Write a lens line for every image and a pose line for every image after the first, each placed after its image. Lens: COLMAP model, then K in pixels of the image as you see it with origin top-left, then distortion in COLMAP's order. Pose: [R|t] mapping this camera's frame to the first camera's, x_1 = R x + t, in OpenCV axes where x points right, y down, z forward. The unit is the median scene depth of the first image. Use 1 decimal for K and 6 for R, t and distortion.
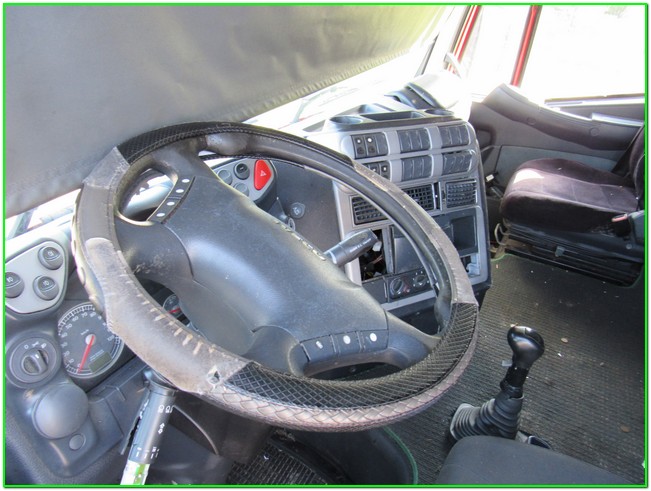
lens RADIAL K [[458.7, 0, 327.5], [0, 458.7, 244.7], [0, 0, 1]] dist [-0.018473, 0.002184]
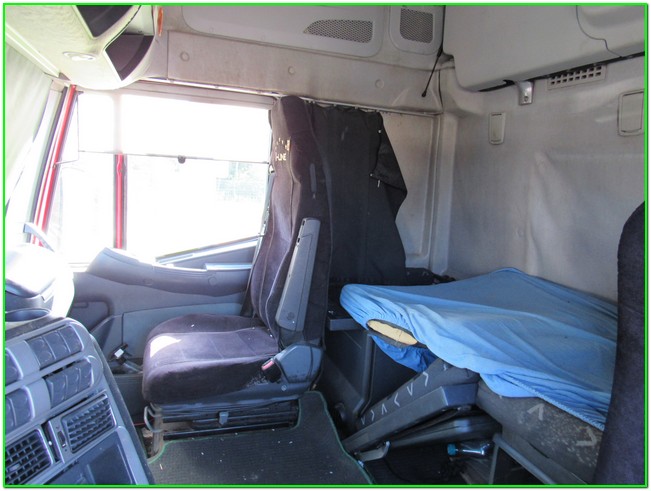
lens RADIAL K [[458.7, 0, 327.5], [0, 458.7, 244.7], [0, 0, 1]] dist [-0.018473, 0.002184]
pose [[0.685906, -0.134525, 0.715148, 0.053094], [0.349157, 0.923088, -0.161241, -0.076388], [-0.638453, 0.360295, 0.680121, 0.134658]]
